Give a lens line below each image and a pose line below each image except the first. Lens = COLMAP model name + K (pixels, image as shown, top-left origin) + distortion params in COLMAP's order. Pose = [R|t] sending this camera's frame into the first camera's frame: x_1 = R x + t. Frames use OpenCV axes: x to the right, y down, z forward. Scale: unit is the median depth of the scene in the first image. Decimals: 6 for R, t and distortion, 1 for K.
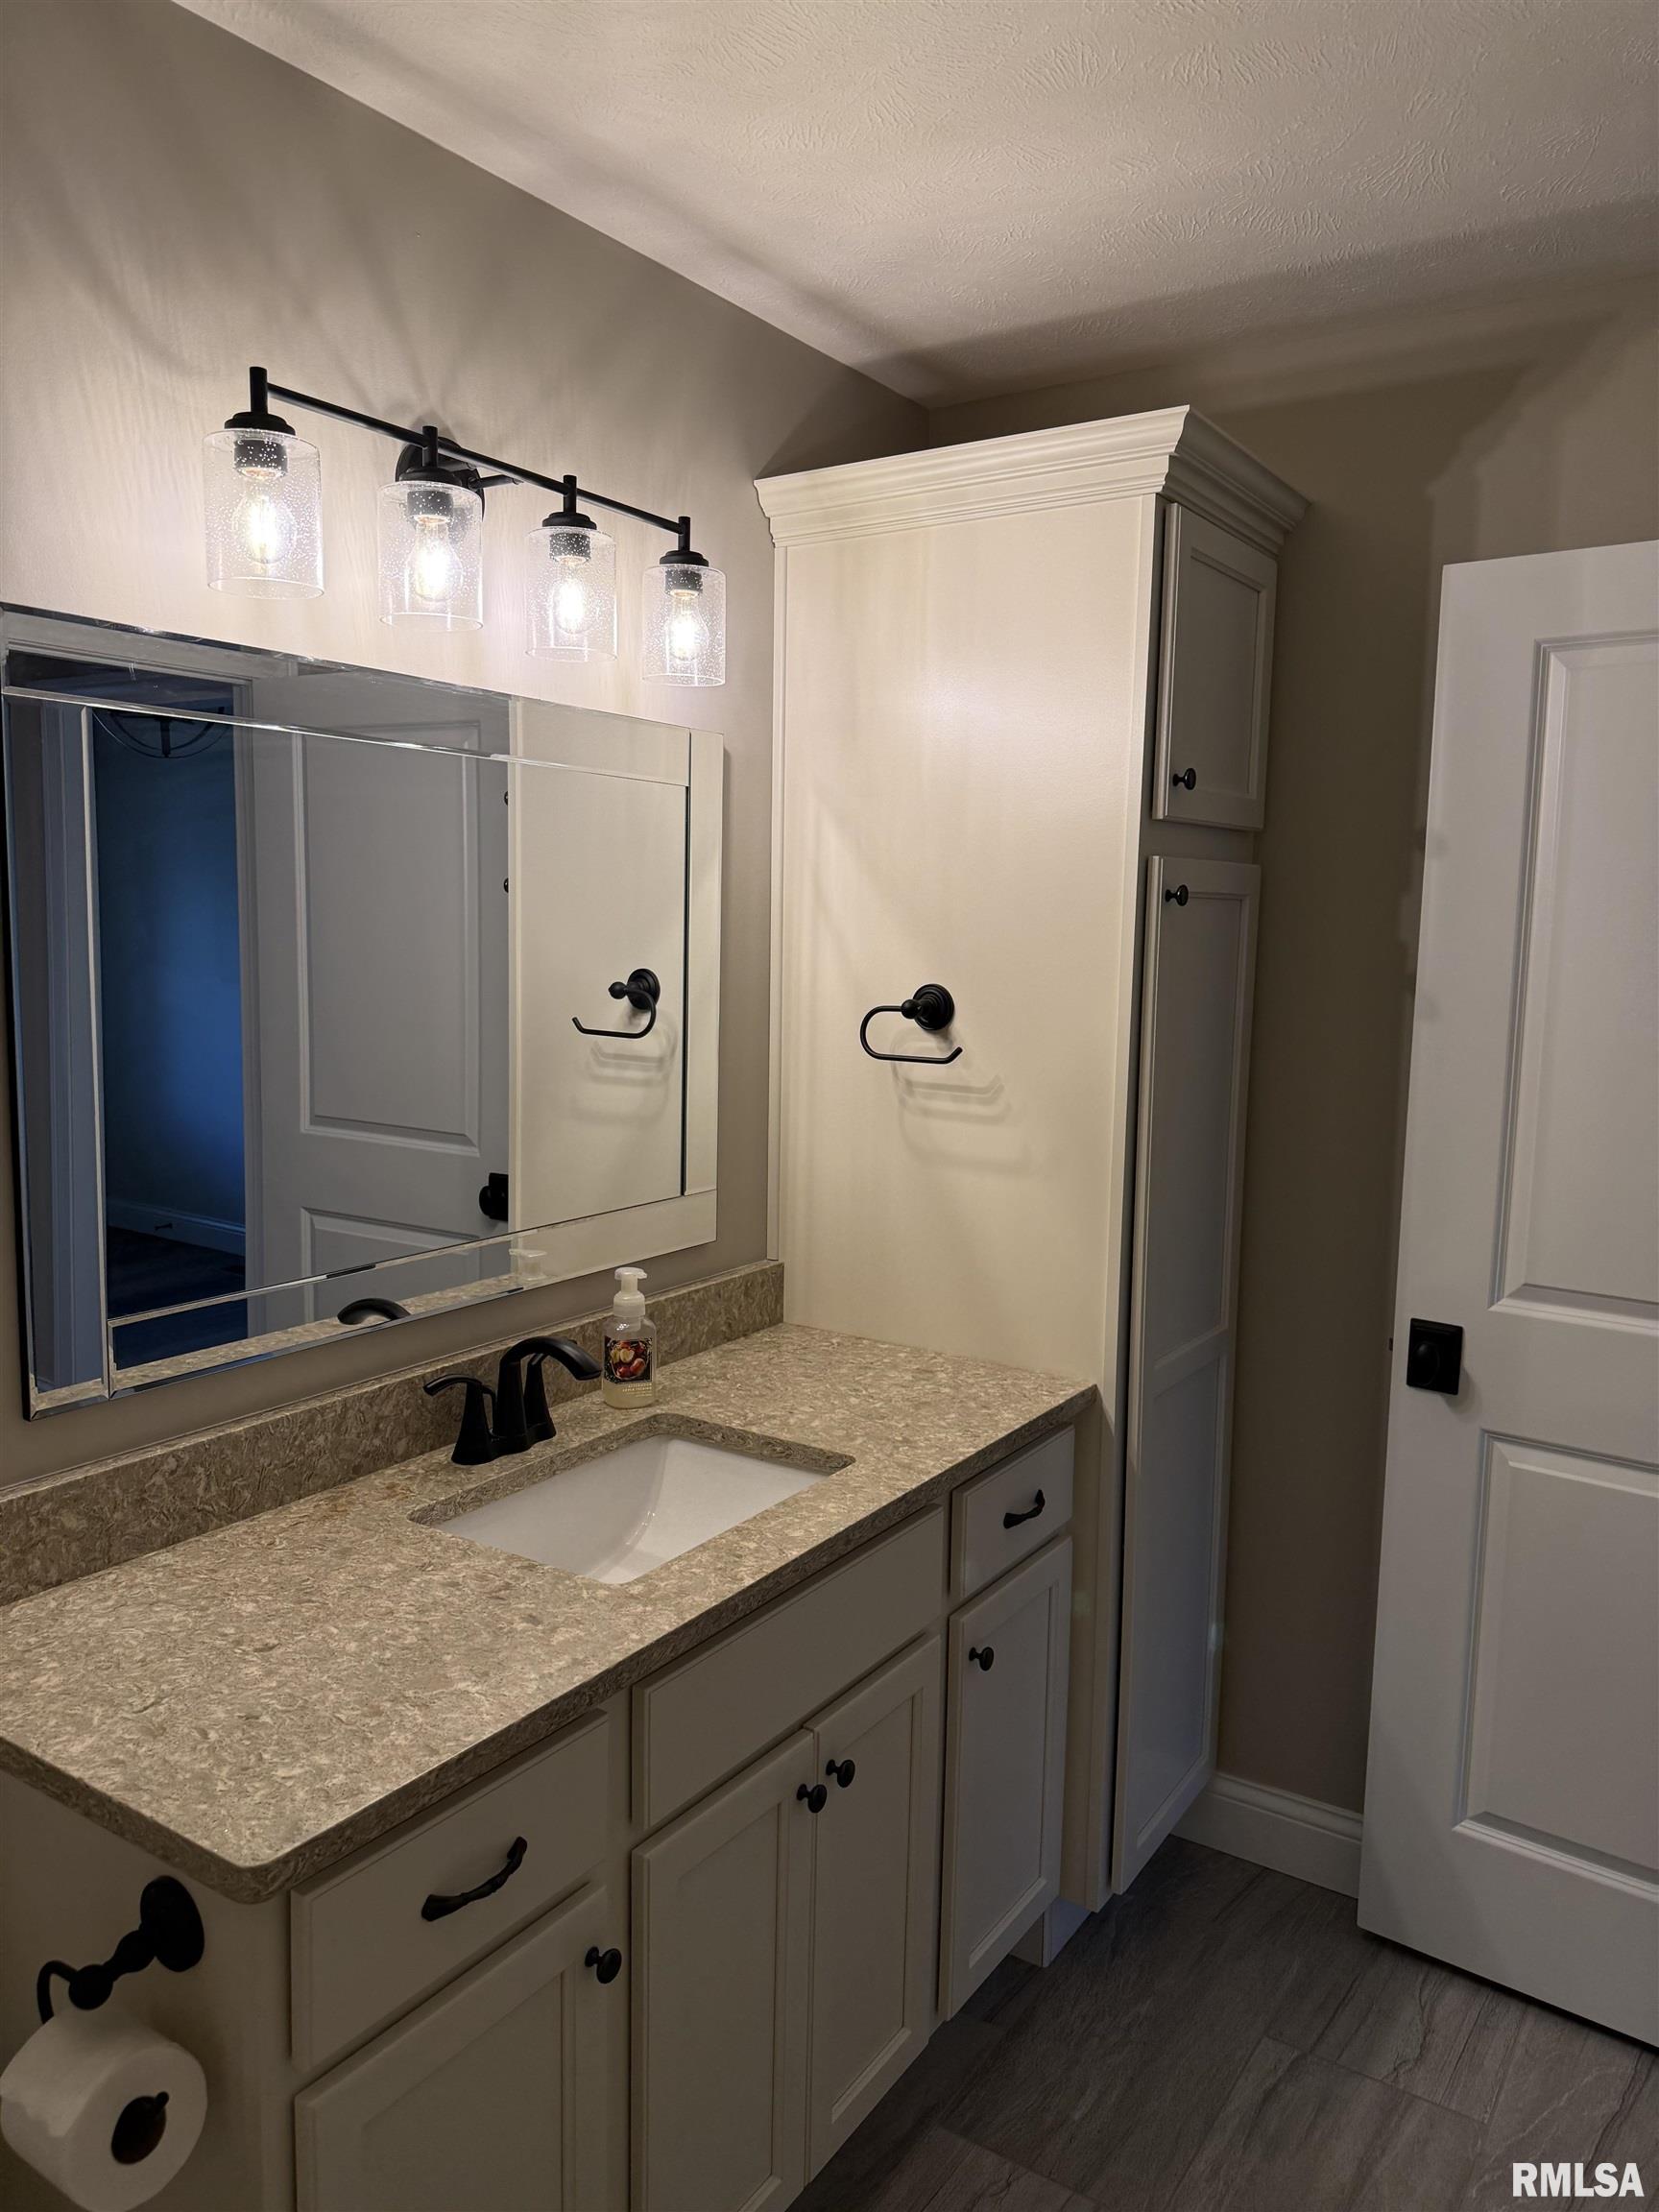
lens RADIAL K [[1506.4, 0, 827.0], [0, 1506.4, 1103.5], [0, 0, 1]] dist [0.061700, -0.152636]
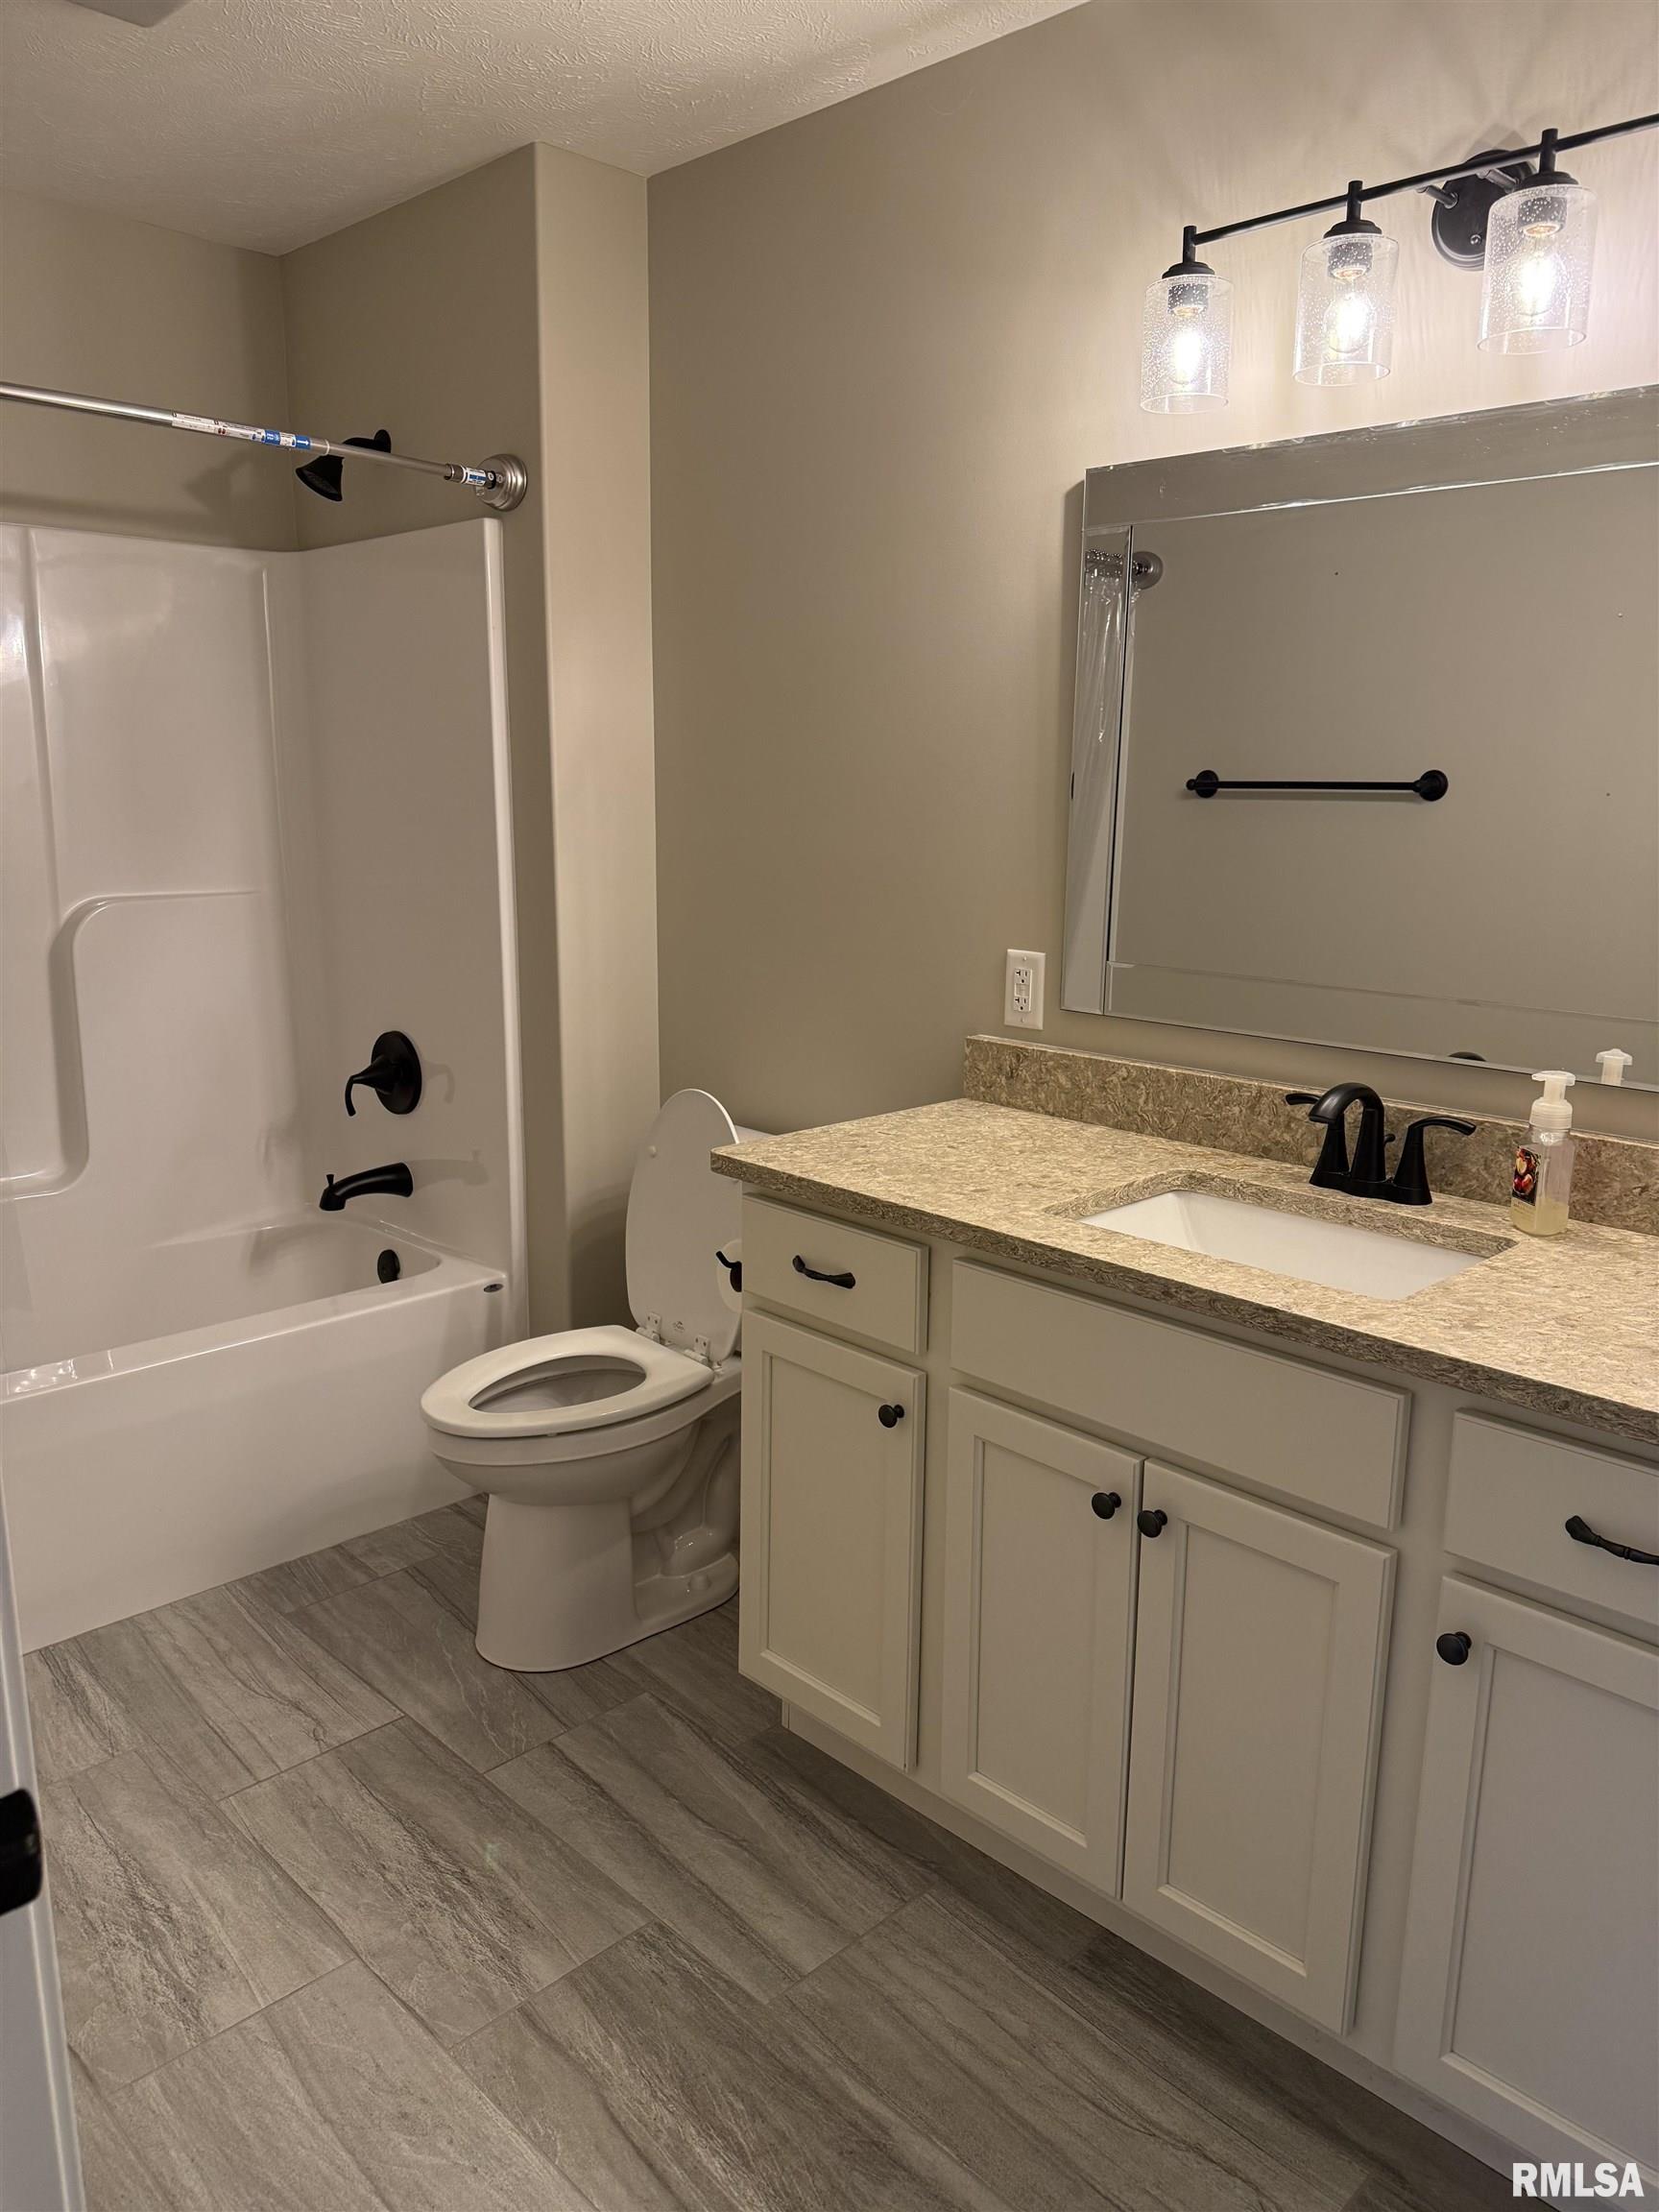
lens RADIAL K [[1550.3, 0, 832.0], [0, 1550.3, 1091.6], [0, 0, 1]] dist [0.125177, -0.173650]
pose [[-0.193917, 0.184355, -0.963540, 0.983460], [-0.125813, 0.969400, 0.210797, -0.018406], [0.972917, 0.162102, -0.164789, 0.926081]]
